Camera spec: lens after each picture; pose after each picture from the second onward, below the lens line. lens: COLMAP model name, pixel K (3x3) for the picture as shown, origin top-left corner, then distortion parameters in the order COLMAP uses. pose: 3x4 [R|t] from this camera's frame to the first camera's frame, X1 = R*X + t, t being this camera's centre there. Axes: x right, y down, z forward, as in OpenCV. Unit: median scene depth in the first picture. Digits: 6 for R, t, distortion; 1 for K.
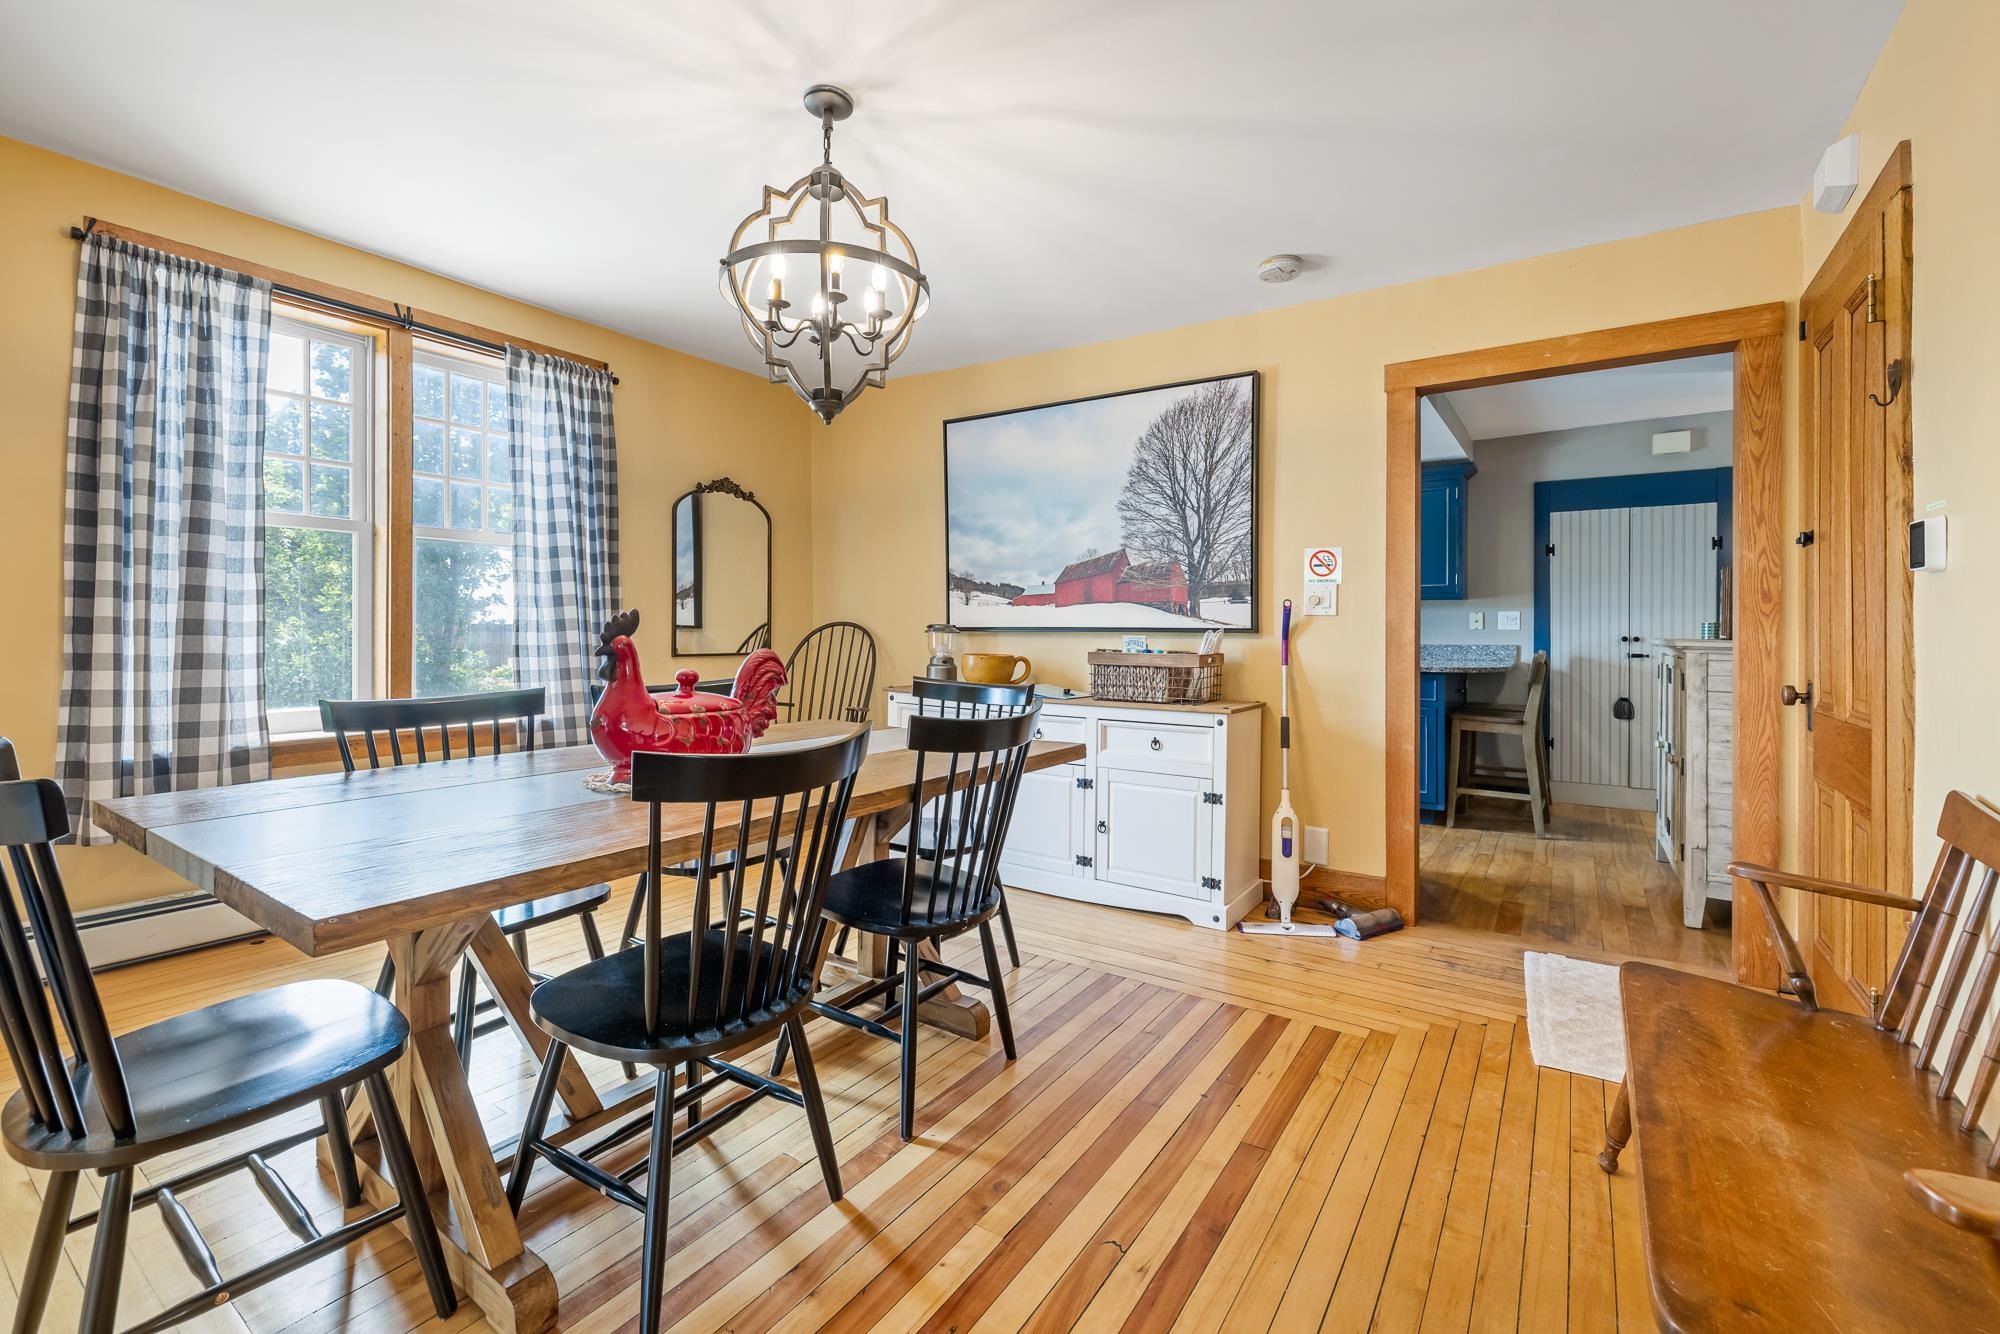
lens RADIAL K [[844.6, 0, 999.6], [0, 844.6, 629.5], [0, 0, 1]] dist [-0.001938, -0.000247]
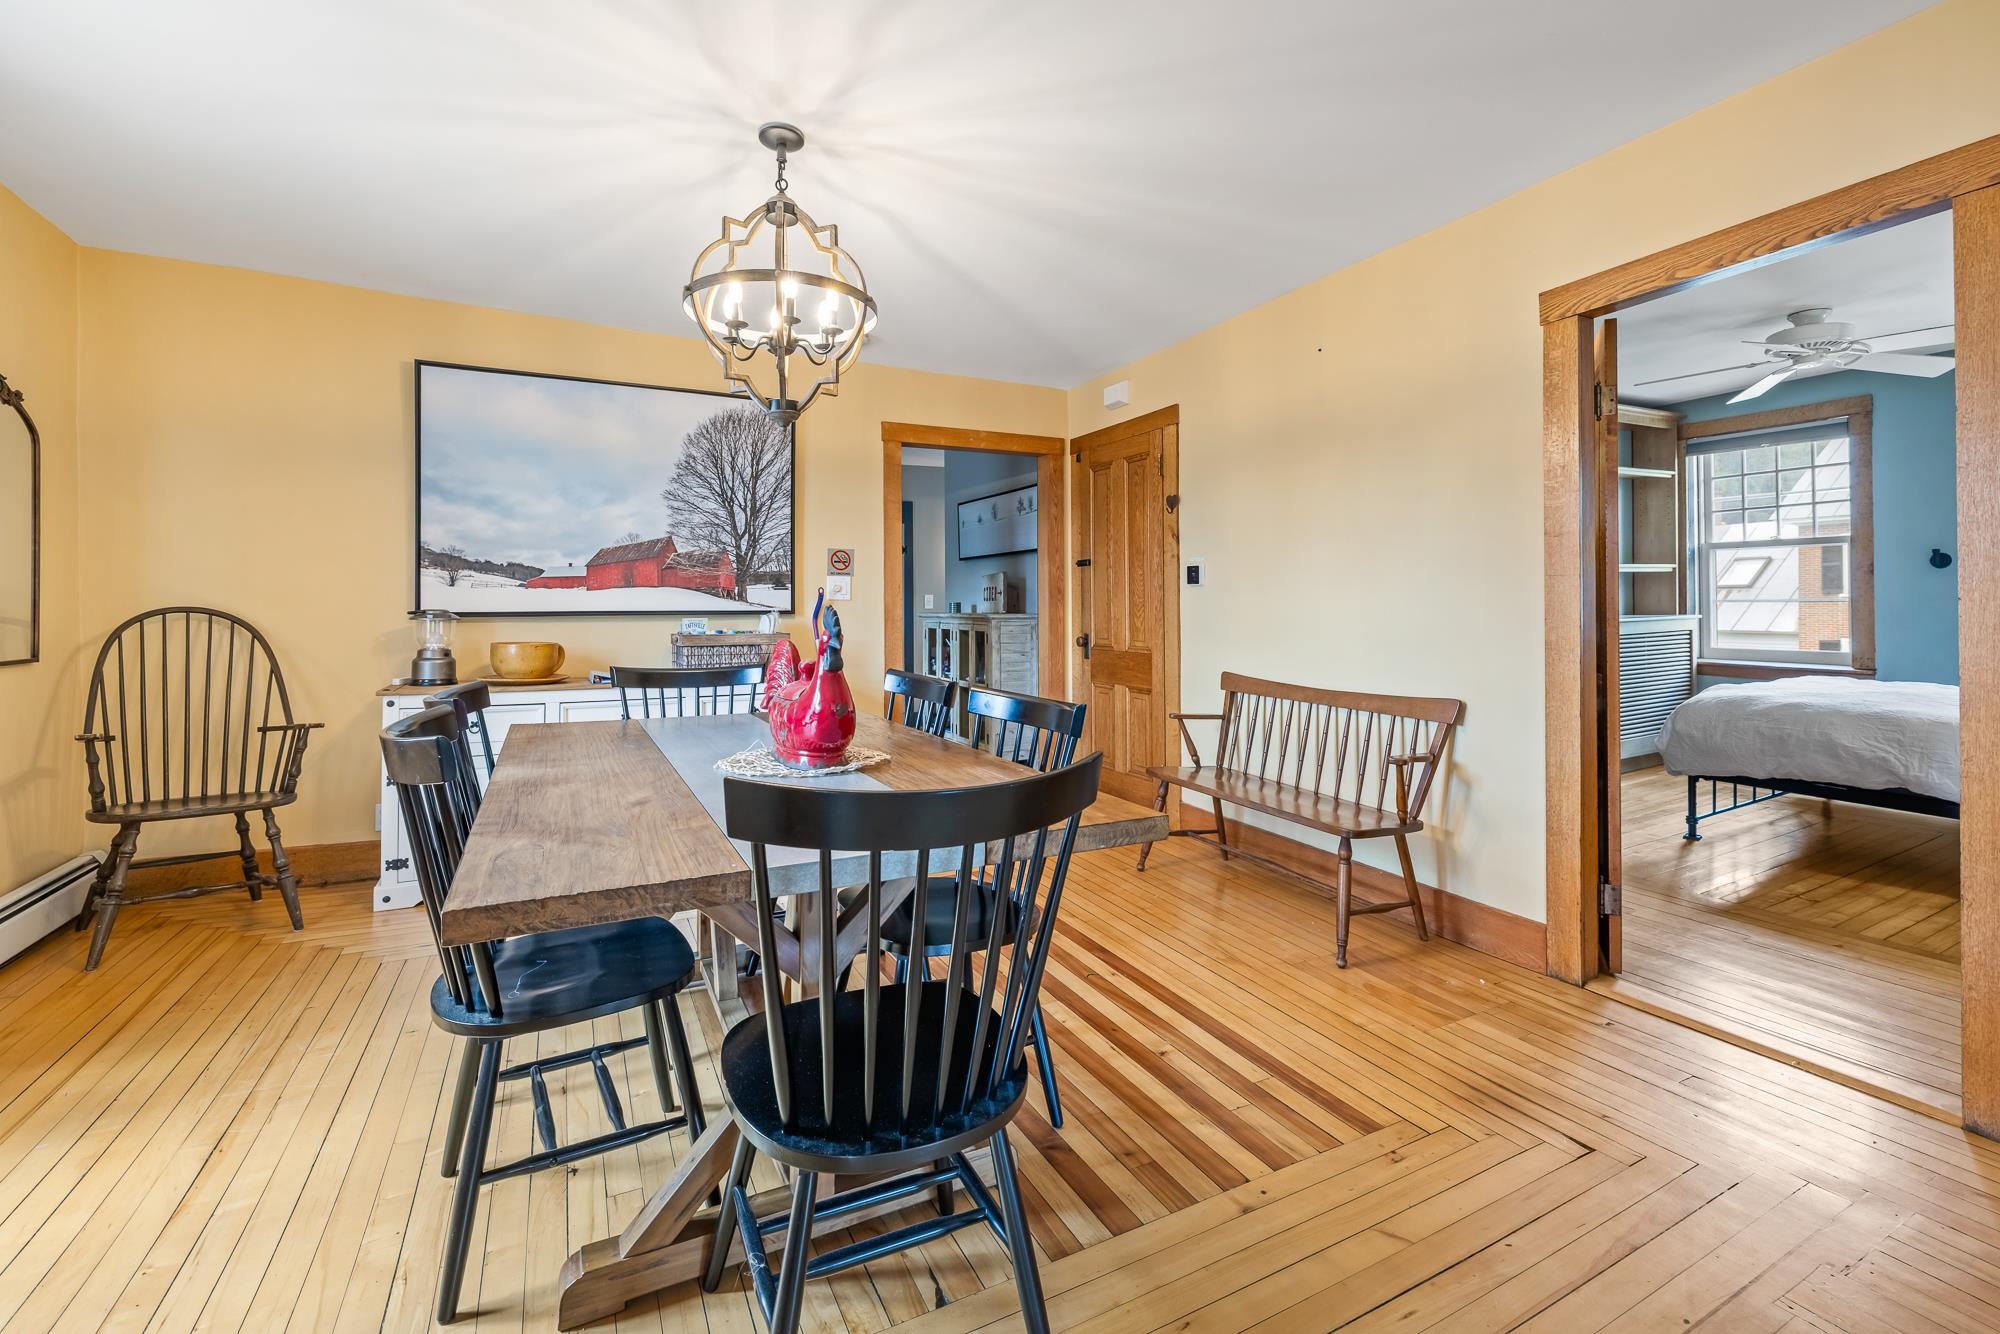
lens RADIAL K [[854.9, 0, 995.9], [0, 854.9, 594.7], [0, 0, 1]] dist [0.000124, -0.000143]
pose [[0.484880, 0.002951, 0.874576, -0.603793], [0.006650, 0.999953, -0.007061, -0.012522], [-0.874556, 0.009240, 0.484837, 0.130769]]
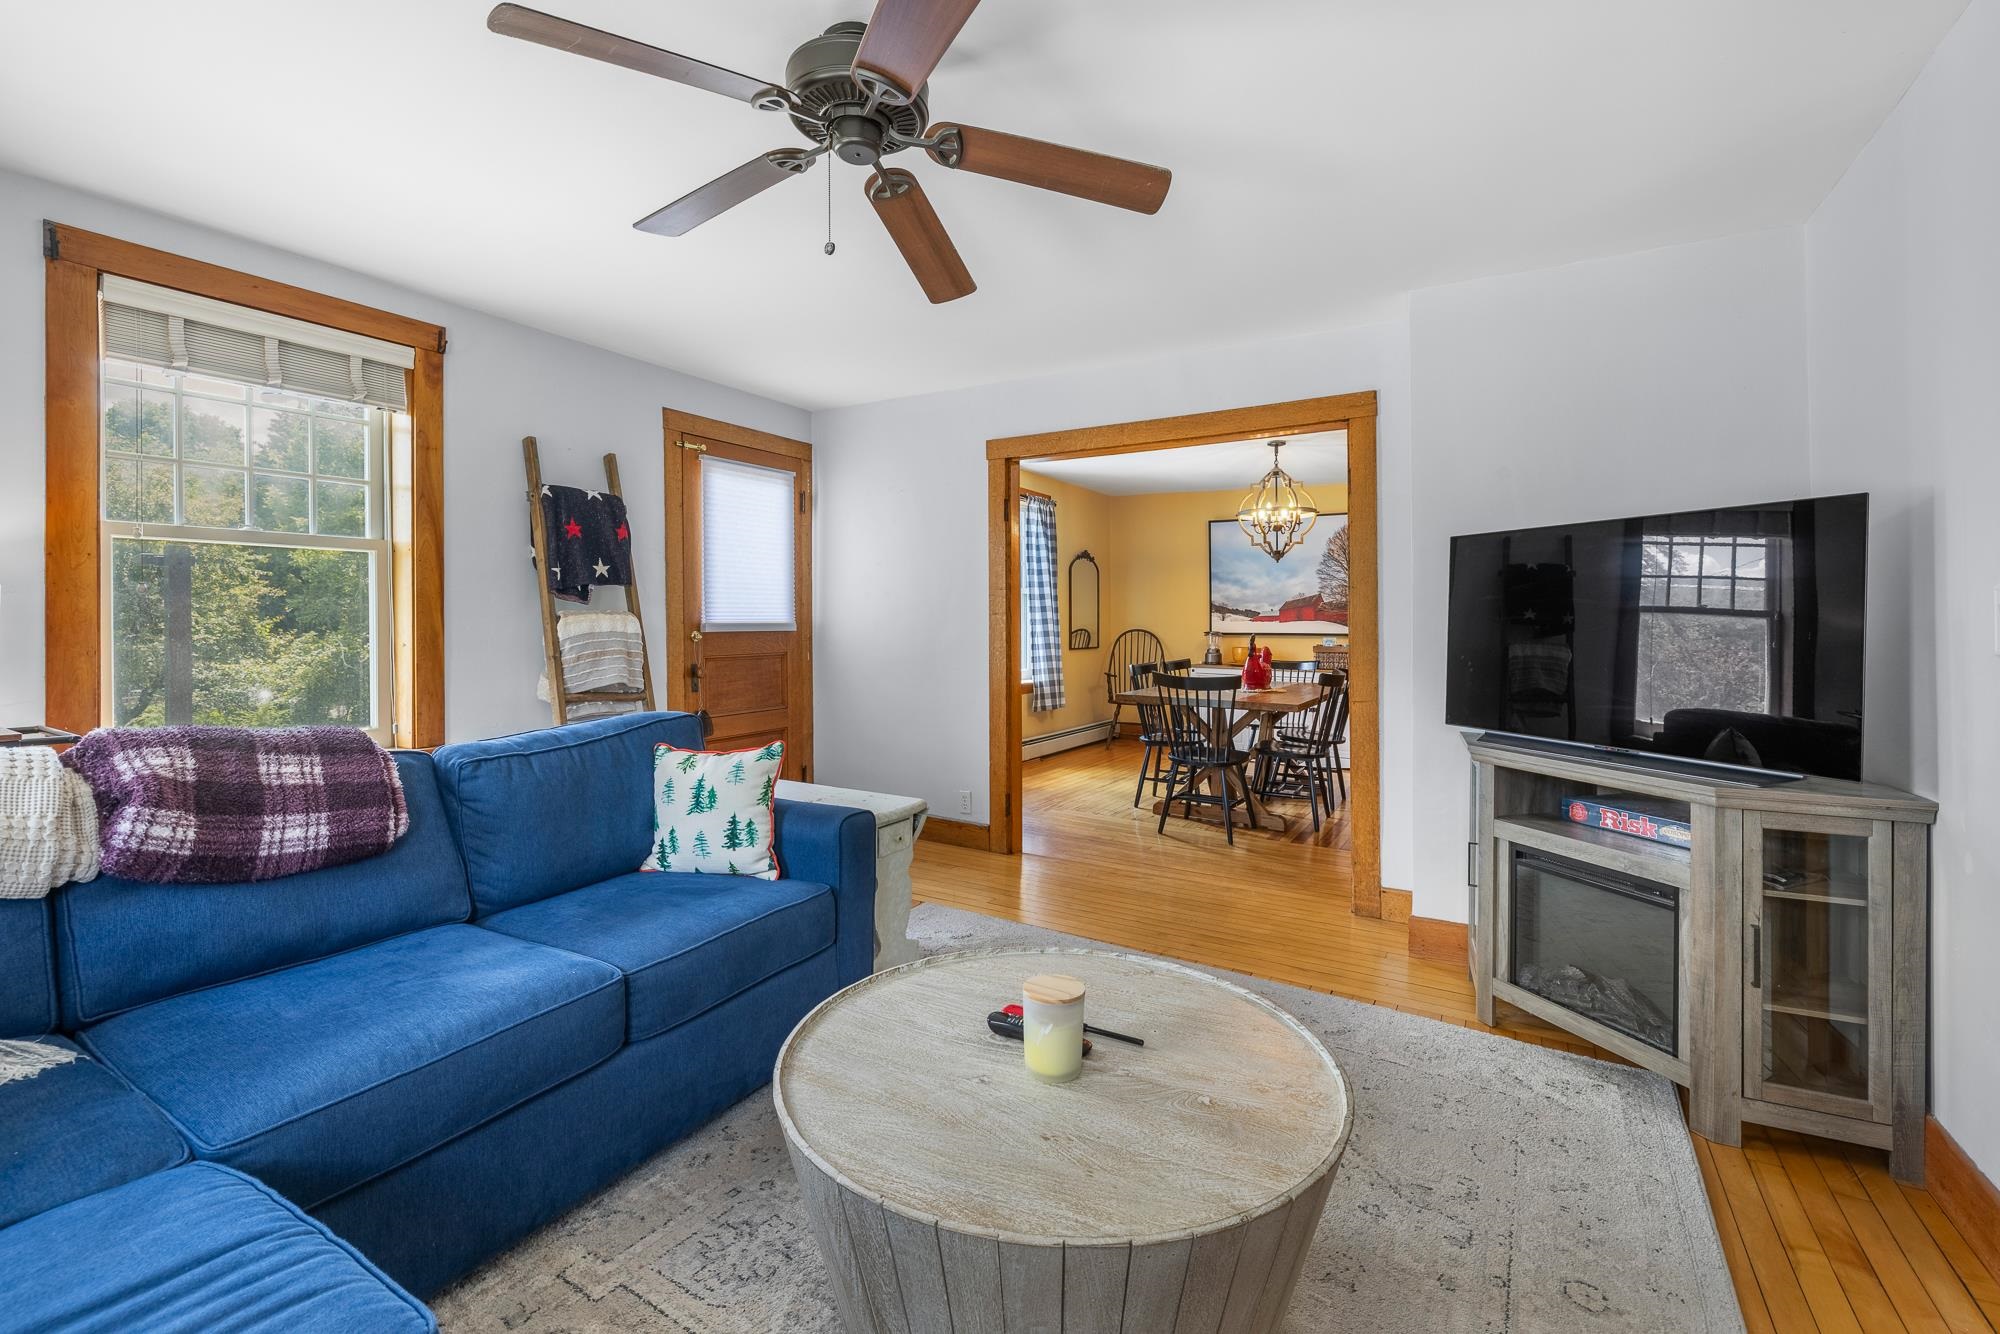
lens RADIAL K [[856.5, 0, 998.9], [0, 856.5, 619.2], [0, 0, 1]] dist [-0.003223, -0.000710]
pose [[0.999634, -0.004210, 0.026708, -0.673271], [0.004187, 0.999991, 0.000923, -0.041675], [-0.026712, -0.000811, 0.999643, -1.004651]]
